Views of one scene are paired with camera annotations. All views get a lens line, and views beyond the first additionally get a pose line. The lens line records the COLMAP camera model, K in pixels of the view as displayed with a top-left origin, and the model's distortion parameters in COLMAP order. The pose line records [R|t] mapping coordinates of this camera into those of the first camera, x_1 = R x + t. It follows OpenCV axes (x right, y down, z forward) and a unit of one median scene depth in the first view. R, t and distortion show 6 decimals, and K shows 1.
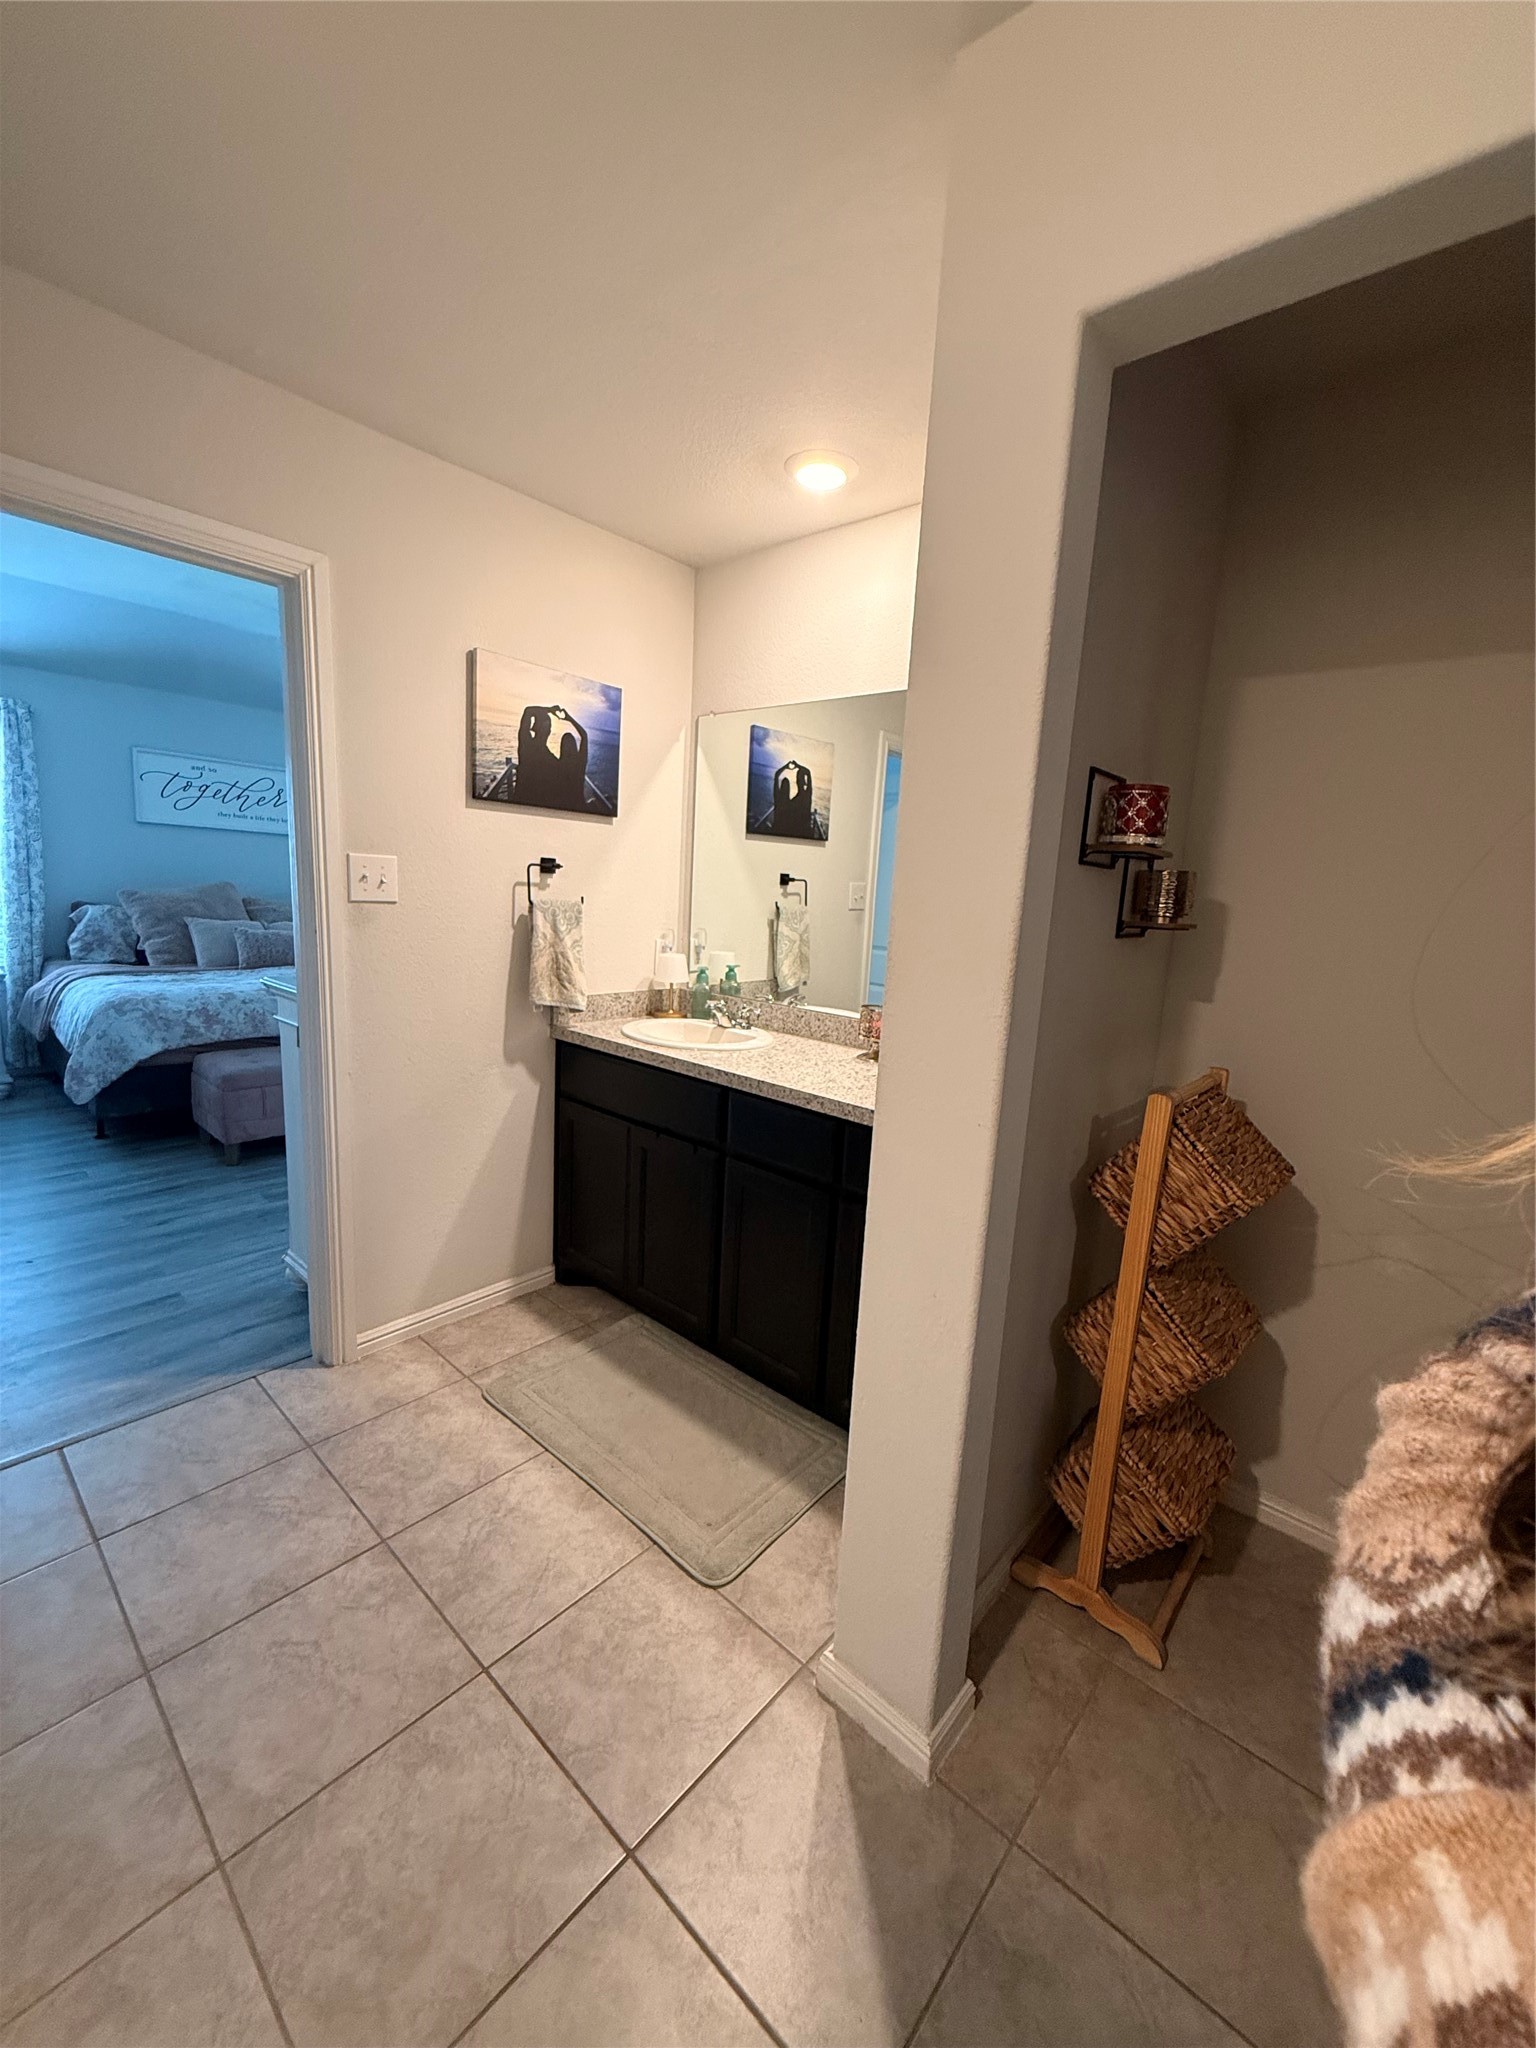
lens RADIAL K [[819.0, 0, 770.6], [0, 819.0, 1020.1], [0, 0, 1]] dist [0.000317, 0.000479]
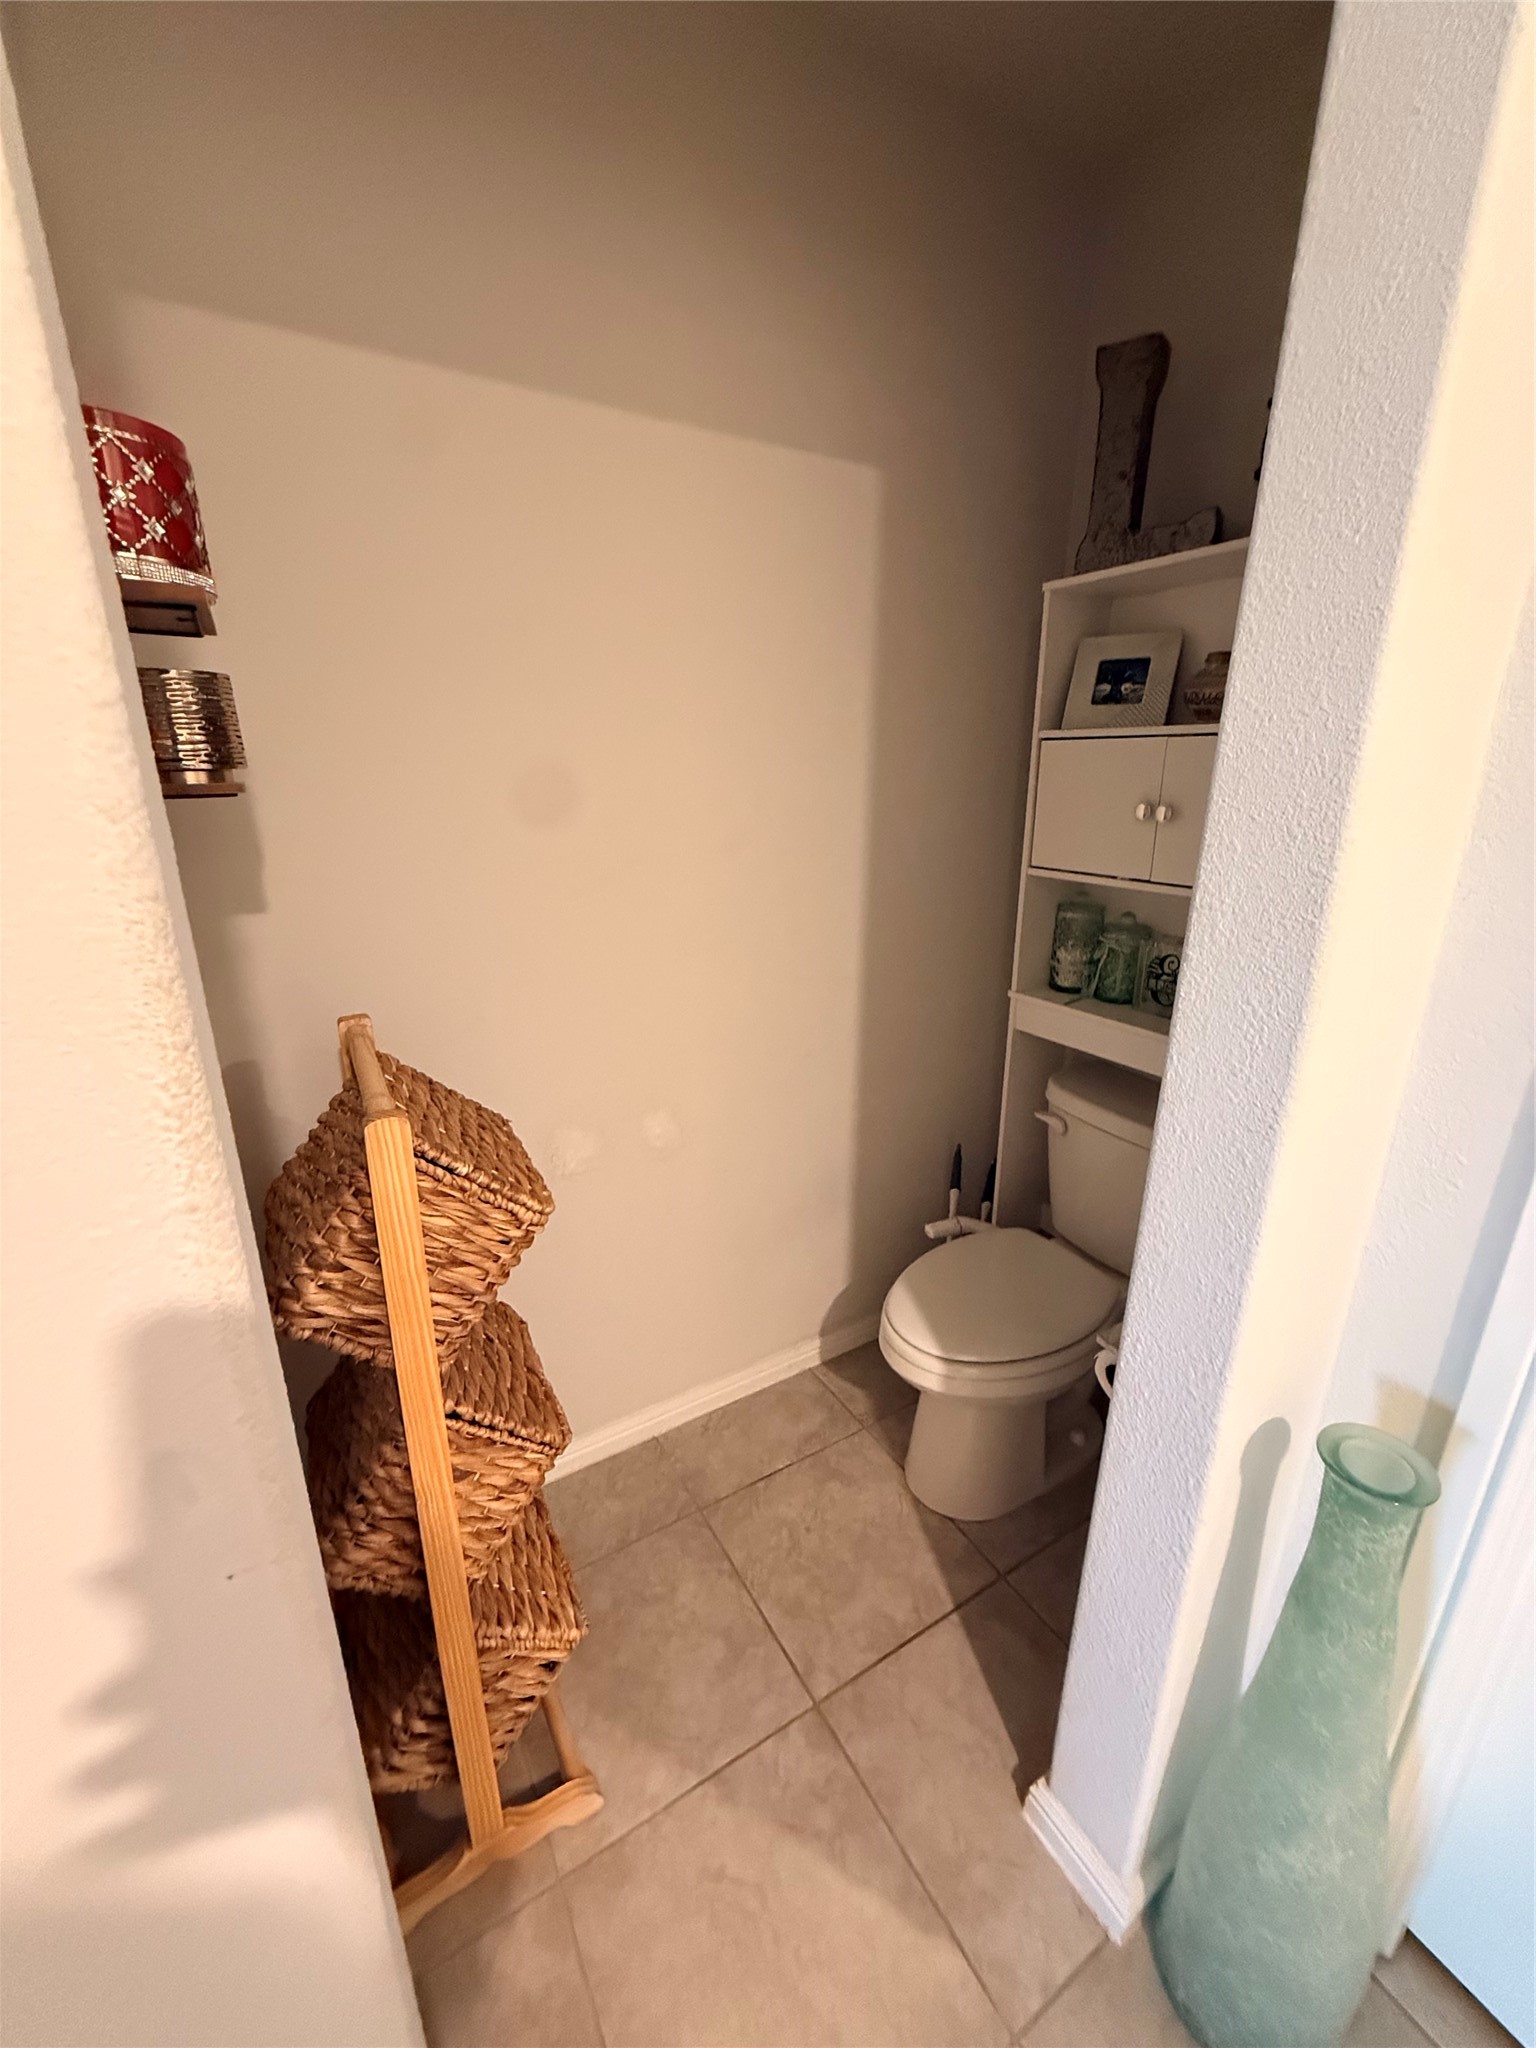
lens RADIAL K [[819.0, 0, 769.4], [0, 819.0, 1026.6], [0, 0, 1]] dist [0.000317, 0.000479]
pose [[0.301423, -0.339778, 0.890896, 0.098316], [0.176356, 0.938098, 0.298112, -0.072940], [-0.937039, 0.067257, 0.342686, 0.561284]]
